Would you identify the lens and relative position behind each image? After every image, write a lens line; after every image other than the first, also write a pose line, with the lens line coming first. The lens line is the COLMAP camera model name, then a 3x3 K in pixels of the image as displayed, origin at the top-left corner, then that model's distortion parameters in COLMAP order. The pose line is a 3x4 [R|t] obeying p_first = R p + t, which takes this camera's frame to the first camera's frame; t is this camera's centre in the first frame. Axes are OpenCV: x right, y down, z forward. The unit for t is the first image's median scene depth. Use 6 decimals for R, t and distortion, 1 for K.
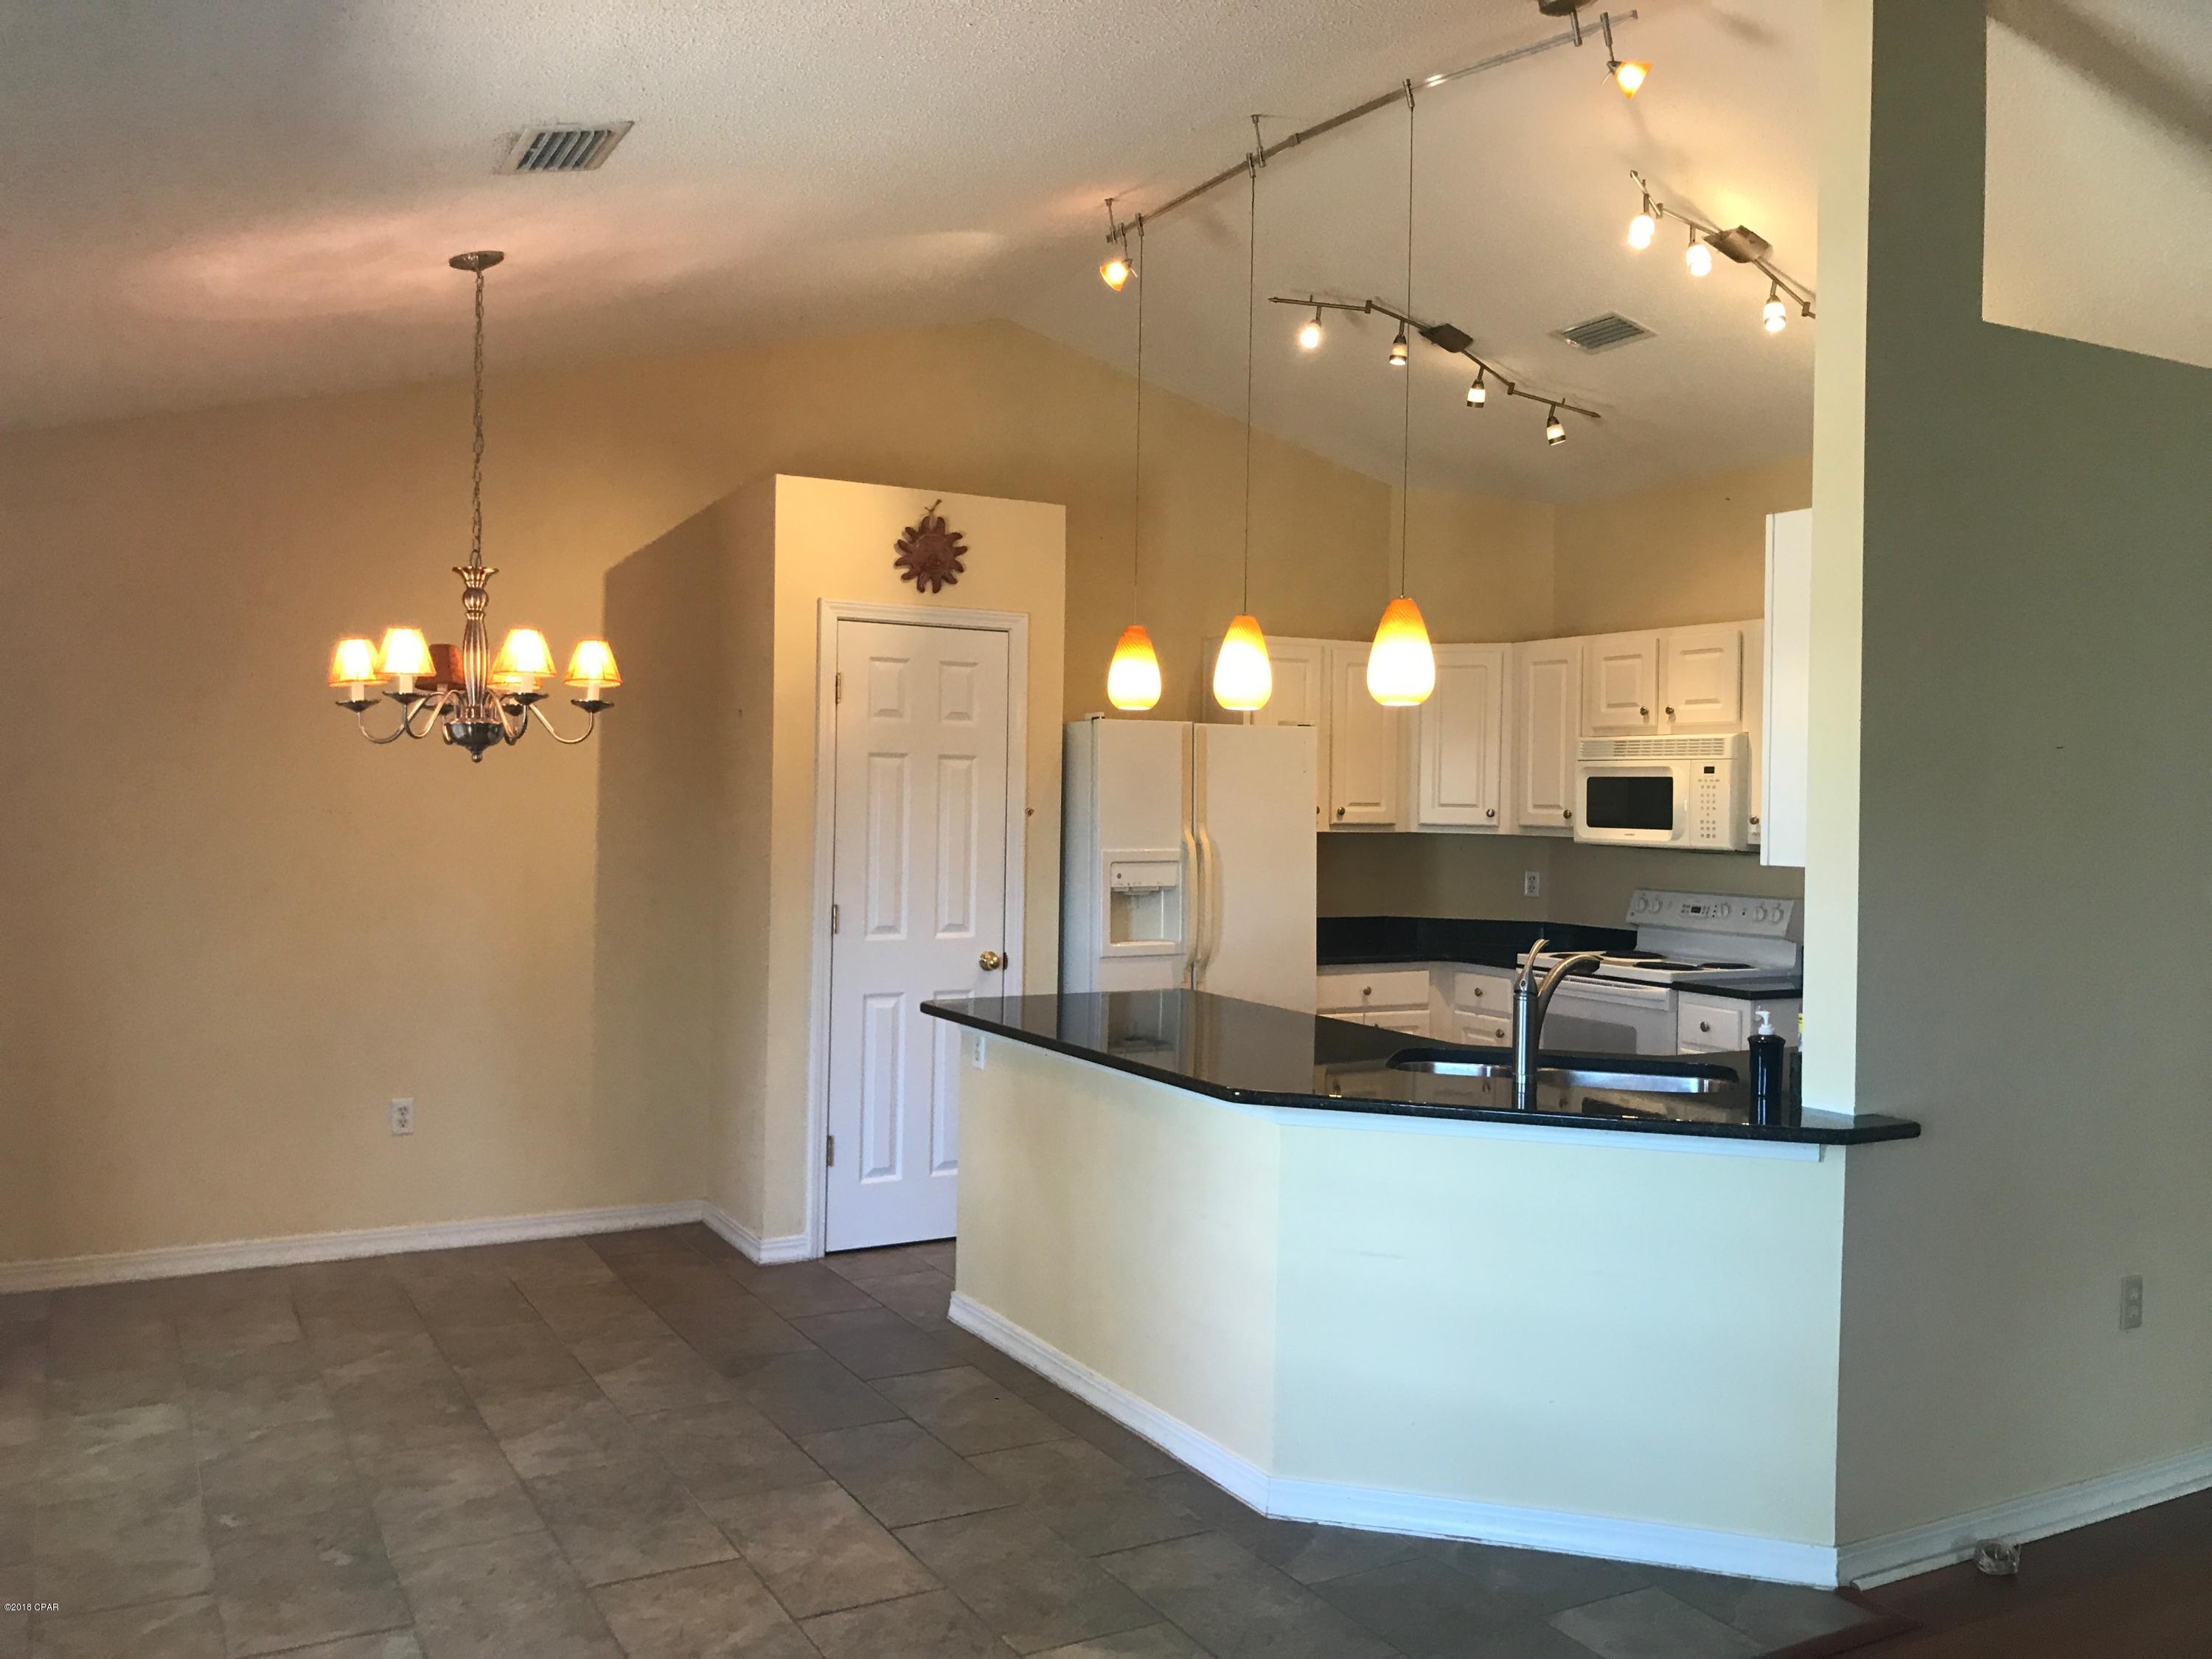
lens RADIAL K [[1809.4, 0, 1096.8], [0, 1809.4, 830.4], [0, 0, 1]] dist [0.024564, -0.045827]
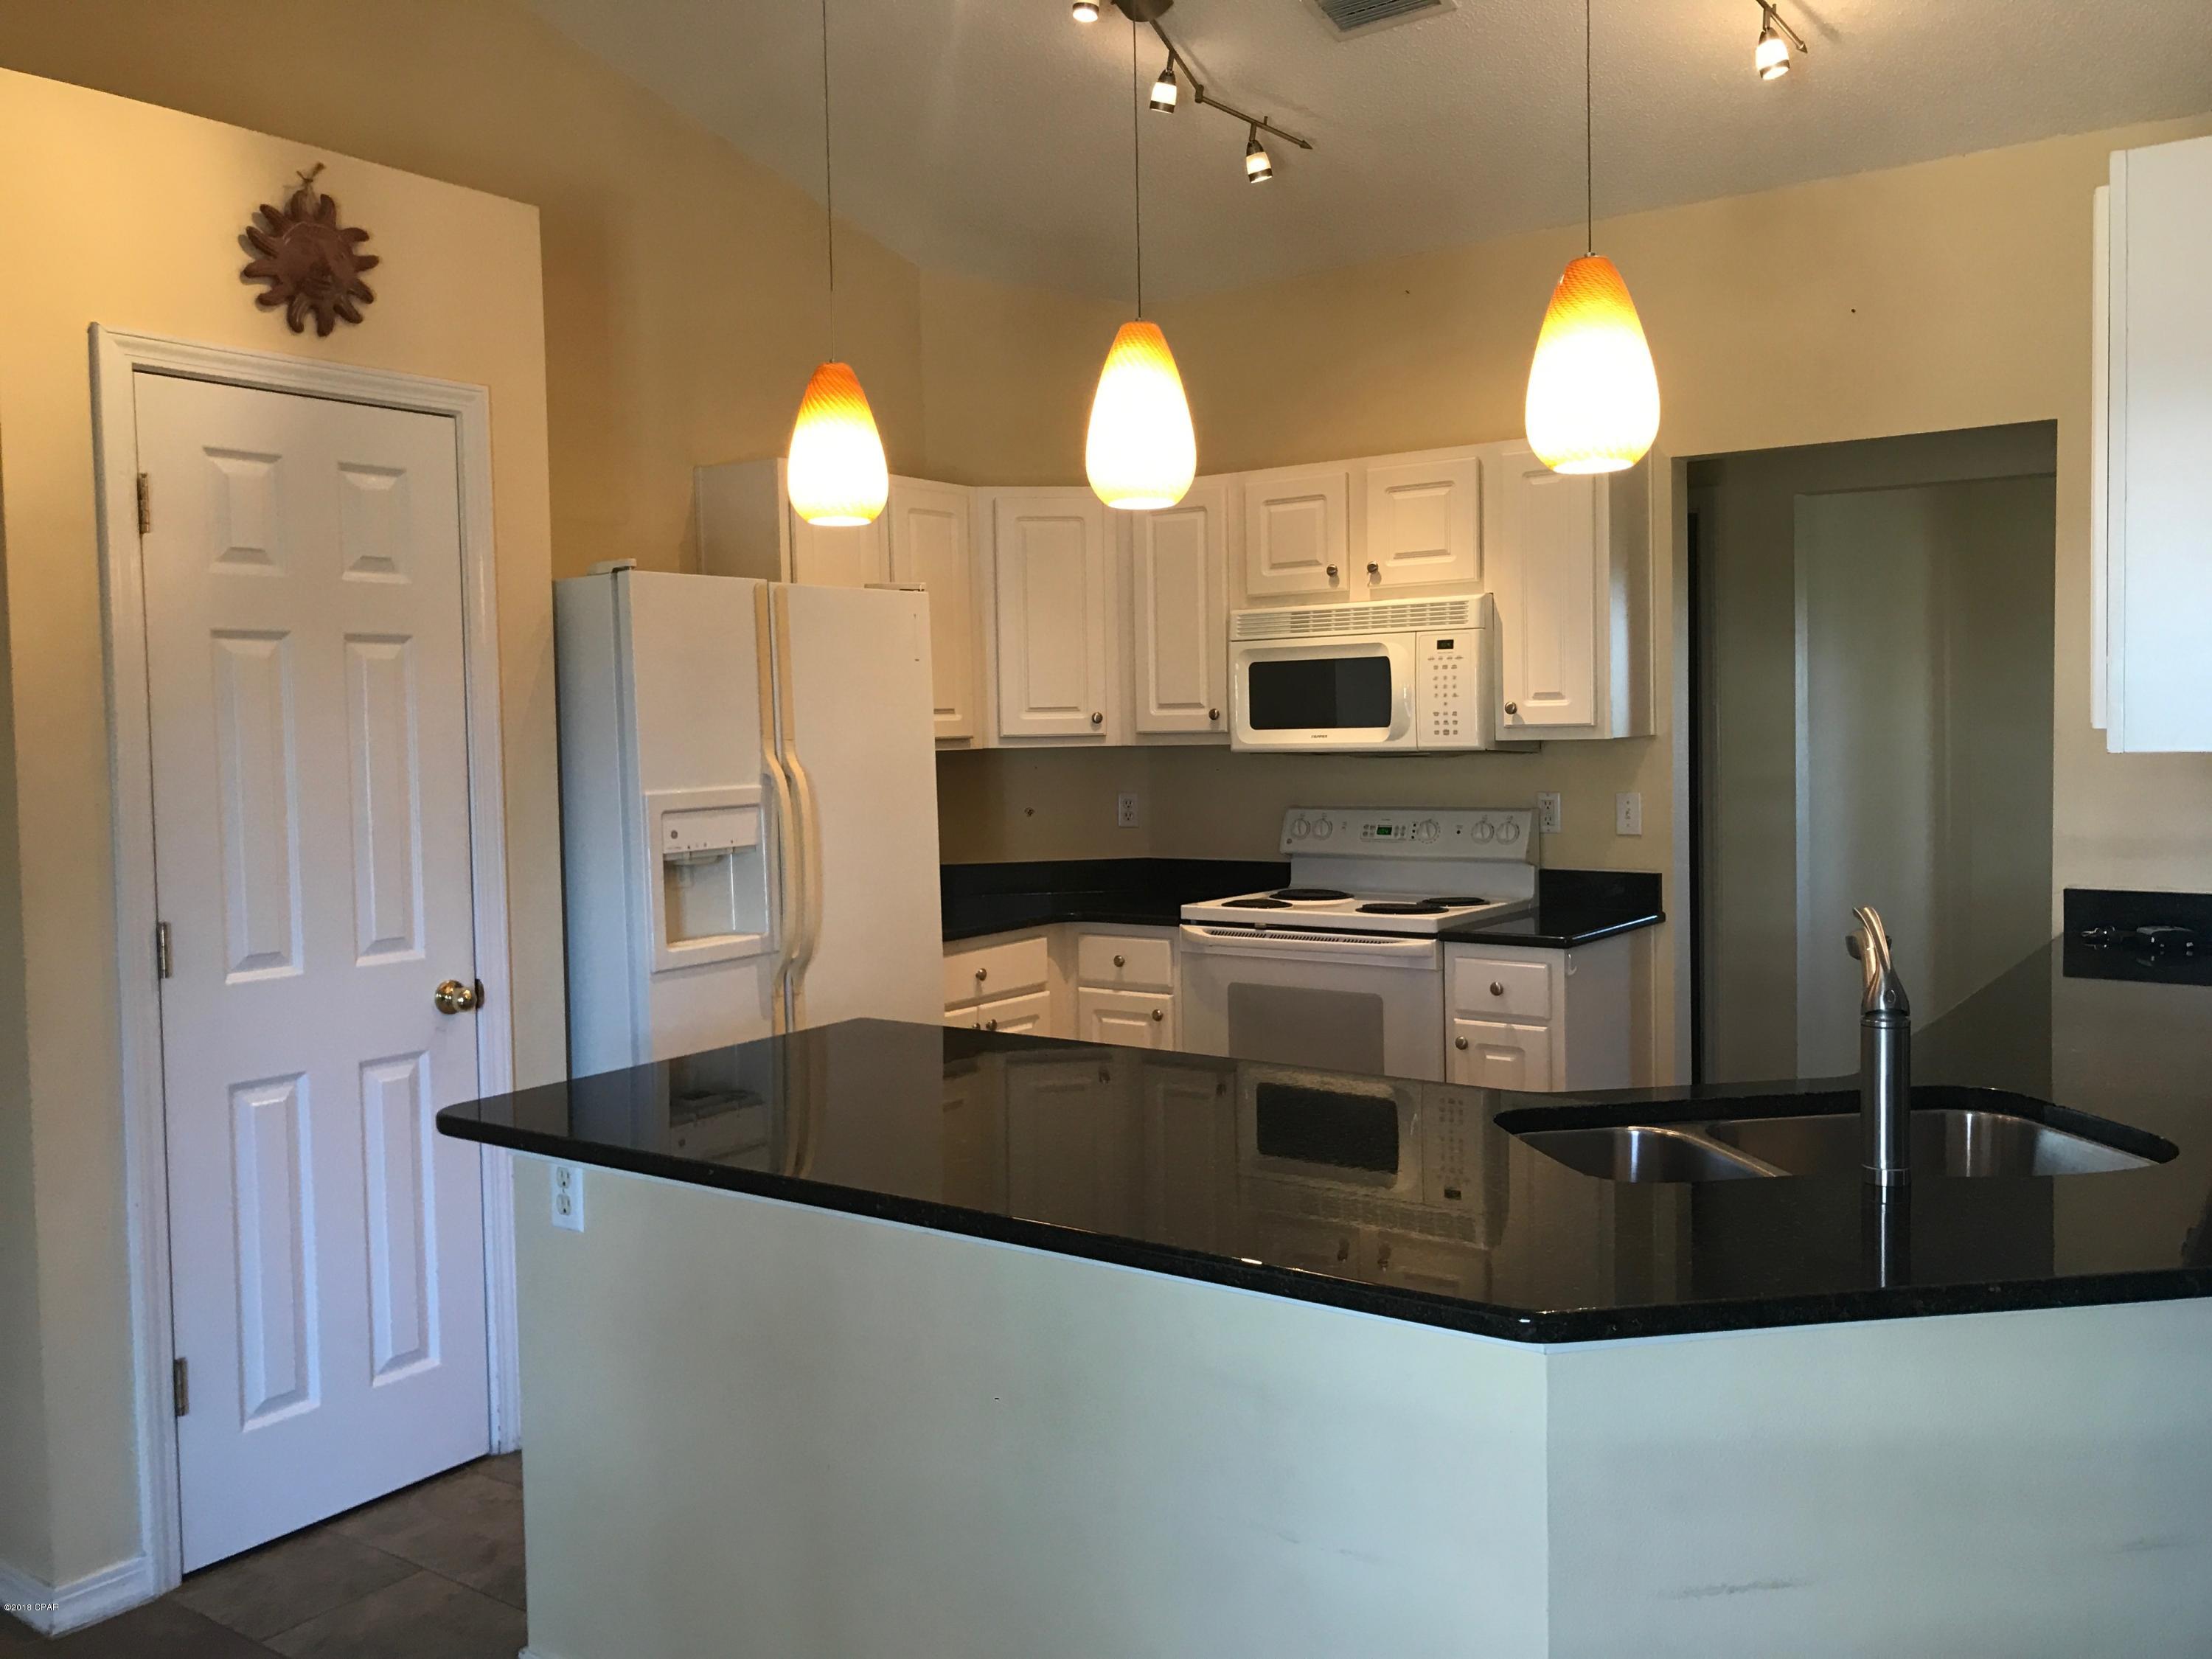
lens RADIAL K [[1809.4, 0, 1121.4], [0, 1809.4, 823.3], [0, 0, 1]] dist [0.024564, -0.045827]
pose [[0.898833, -0.059912, 0.434177, -0.114471], [0.045010, 0.997993, 0.044532, 0.001257], [-0.435973, -0.020485, 0.899726, 0.386599]]
